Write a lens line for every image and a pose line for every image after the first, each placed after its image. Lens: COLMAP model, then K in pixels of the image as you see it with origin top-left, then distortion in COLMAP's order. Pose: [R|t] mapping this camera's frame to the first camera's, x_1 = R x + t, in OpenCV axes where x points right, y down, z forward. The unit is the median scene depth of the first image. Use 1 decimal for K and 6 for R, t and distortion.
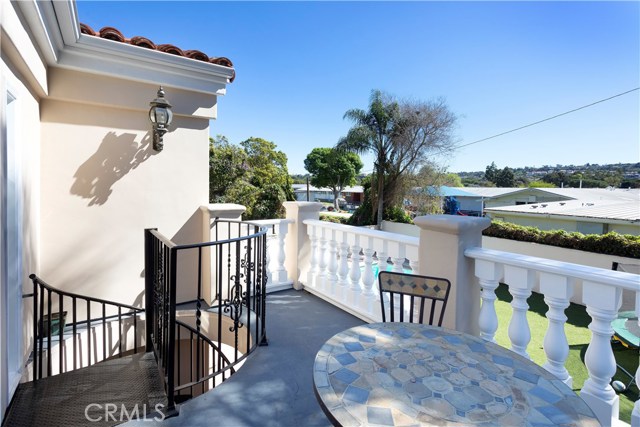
lens RADIAL K [[312.7, 0, 314.1], [0, 312.7, 191.9], [0, 0, 1]] dist [0.003096, 0.003186]
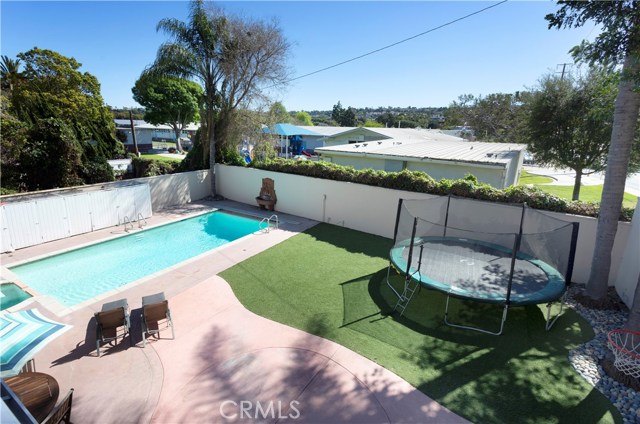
lens RADIAL K [[312.7, 0, 319.7], [0, 312.7, 211.9], [0, 0, 1]] dist [0.003096, 0.003186]
pose [[0.905494, -0.101155, 0.412126, 0.096552], [-0.006134, 0.967953, 0.251057, -0.000871], [-0.424315, -0.229858, 0.875855, 0.061680]]
